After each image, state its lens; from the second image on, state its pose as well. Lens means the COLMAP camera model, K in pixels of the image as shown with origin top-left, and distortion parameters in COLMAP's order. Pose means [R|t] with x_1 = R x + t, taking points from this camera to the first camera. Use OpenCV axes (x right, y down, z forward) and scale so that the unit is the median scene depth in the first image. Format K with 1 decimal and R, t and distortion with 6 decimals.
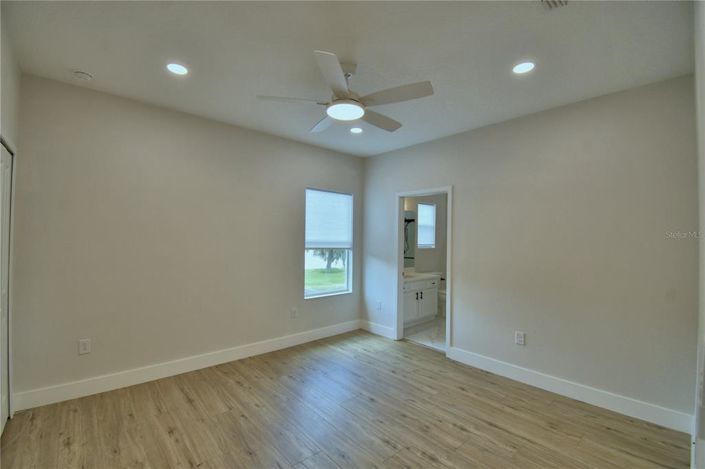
lens RADIAL K [[309.2, 0, 347.4], [0, 309.2, 232.5], [0, 0, 1]] dist [-0.019333, -0.005971]
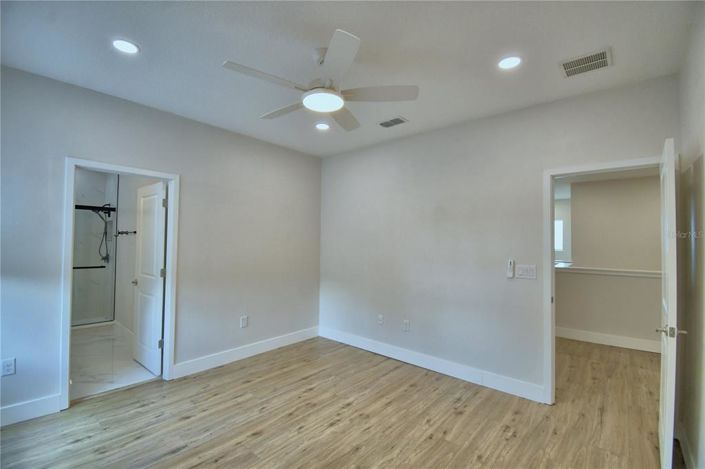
lens RADIAL K [[309.2, 0, 353.5], [0, 309.2, 233.4], [0, 0, 1]] dist [-0.019333, -0.005971]
pose [[-0.148570, 0.007381, 0.988874, -0.680563], [-0.033501, 0.999361, -0.012492, 0.002667], [-0.988334, -0.034985, -0.148228, 0.766864]]
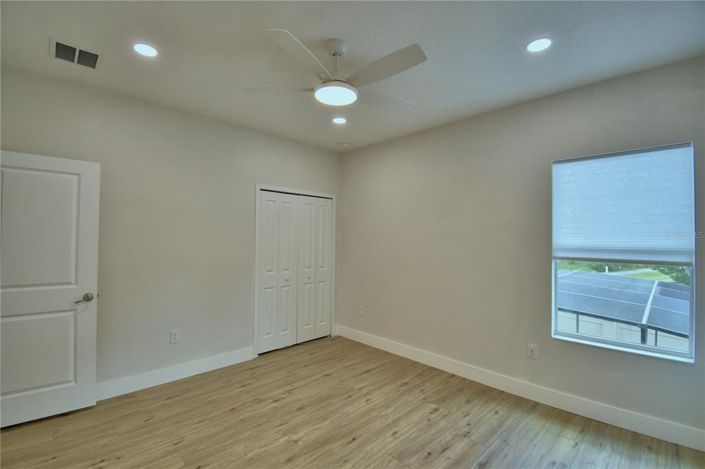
lens RADIAL K [[309.2, 0, 354.4], [0, 309.2, 234.1], [0, 0, 1]] dist [-0.019333, -0.005971]
pose [[0.059050, -0.040033, -0.997452, 0.636113], [0.002459, 0.999198, -0.039958, 0.036862], [0.998252, -0.000093, 0.059101, 0.742757]]
